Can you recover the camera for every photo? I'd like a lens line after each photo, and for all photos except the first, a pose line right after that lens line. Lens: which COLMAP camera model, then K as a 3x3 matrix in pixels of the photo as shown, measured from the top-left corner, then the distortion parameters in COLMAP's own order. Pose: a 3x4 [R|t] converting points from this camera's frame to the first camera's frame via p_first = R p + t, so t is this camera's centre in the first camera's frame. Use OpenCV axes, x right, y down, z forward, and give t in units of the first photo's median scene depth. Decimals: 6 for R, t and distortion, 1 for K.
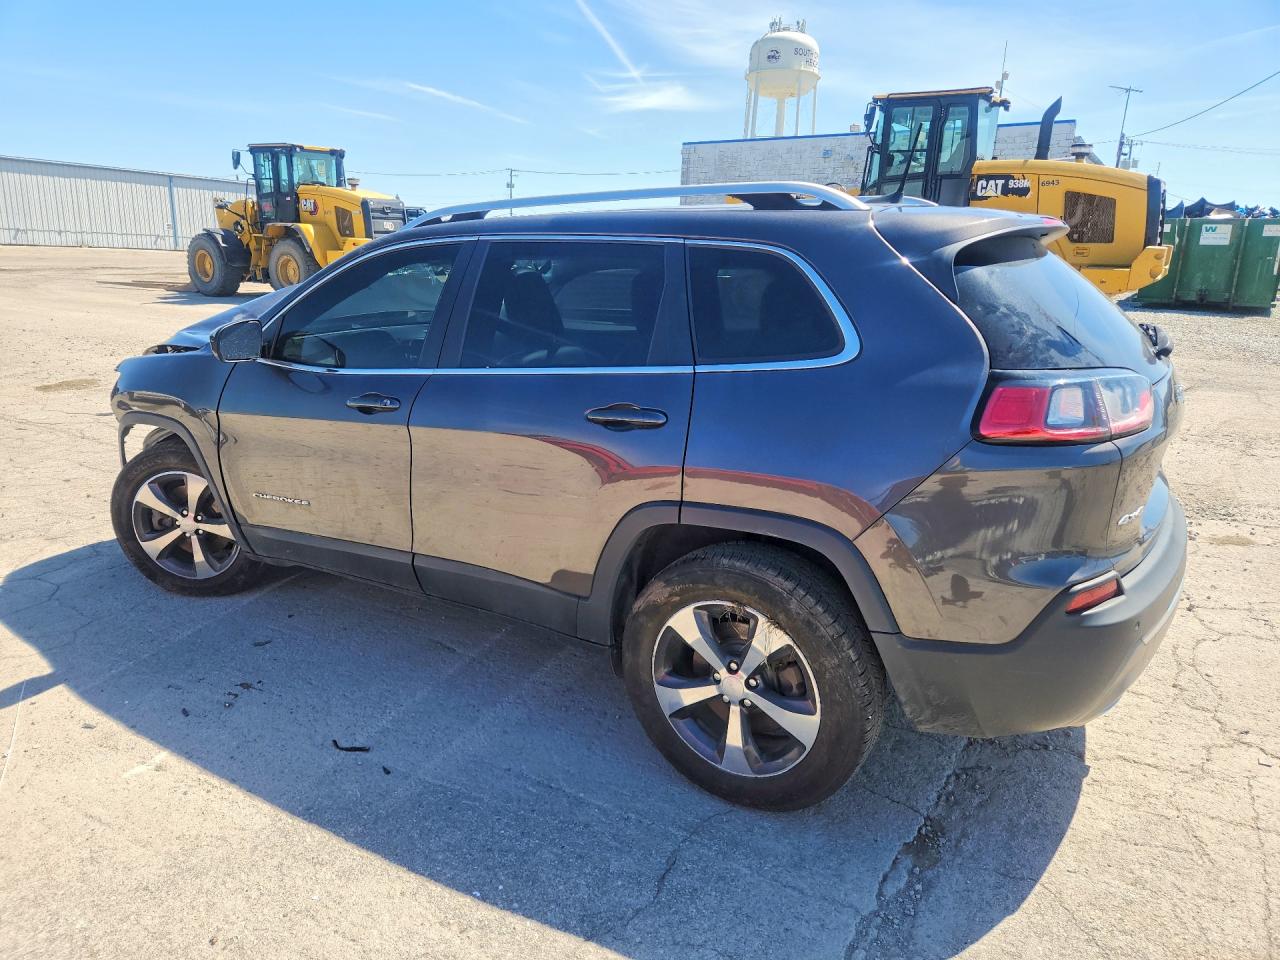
lens RADIAL K [[947.7, 0, 638.0], [0, 947.7, 480.1], [0, 0, 1]] dist [0.031342, -0.004623]
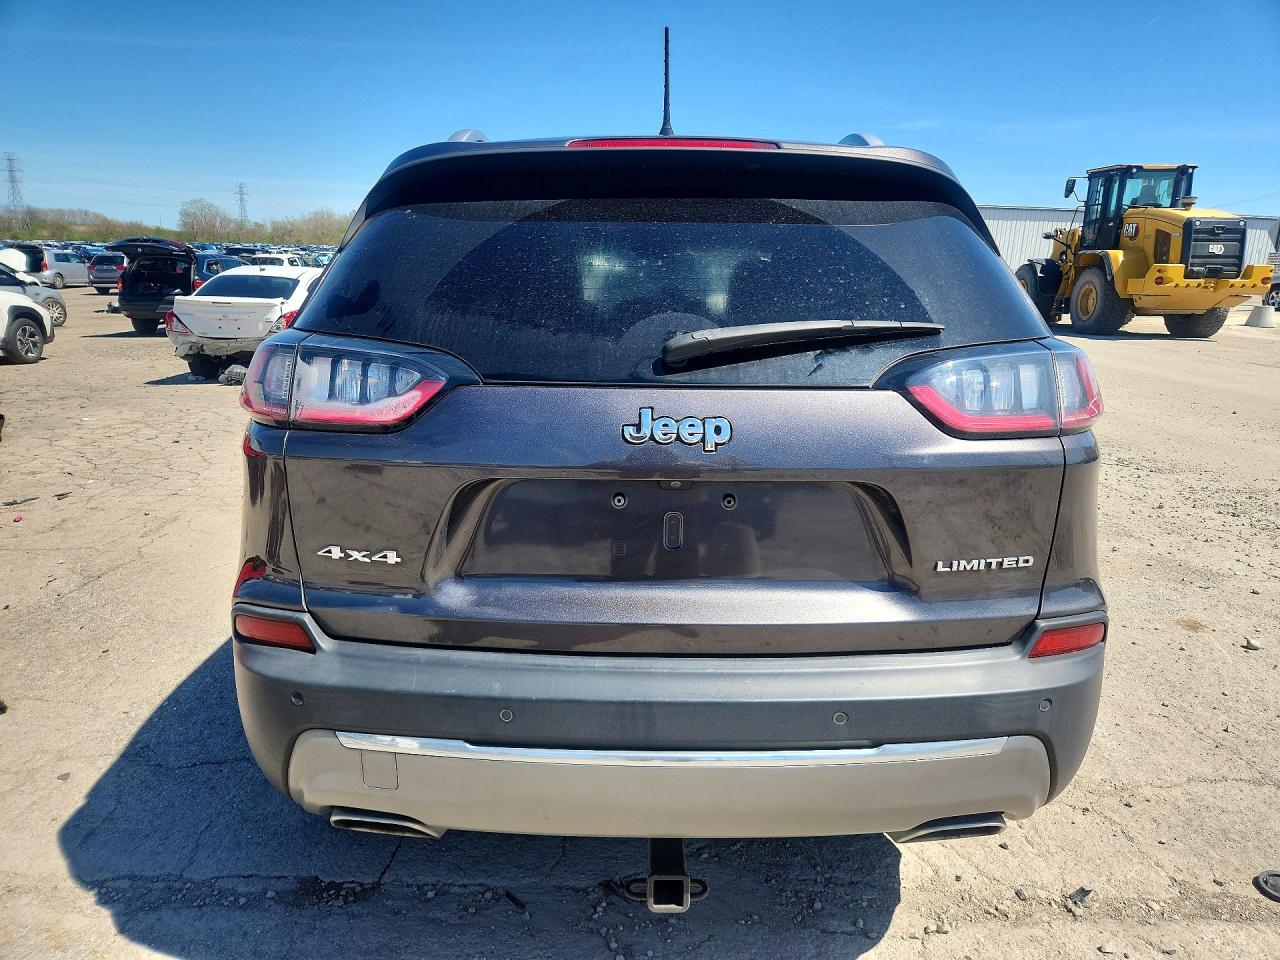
lens RADIAL K [[947.7, 0, 637.4], [0, 947.7, 477.6], [0, 0, 1]] dist [0.031342, -0.004623]
pose [[0.483010, 0.176380, -0.857666, 0.252342], [-0.223544, 0.971883, 0.073976, -0.021308], [0.846599, 0.155995, 0.508857, 0.175111]]
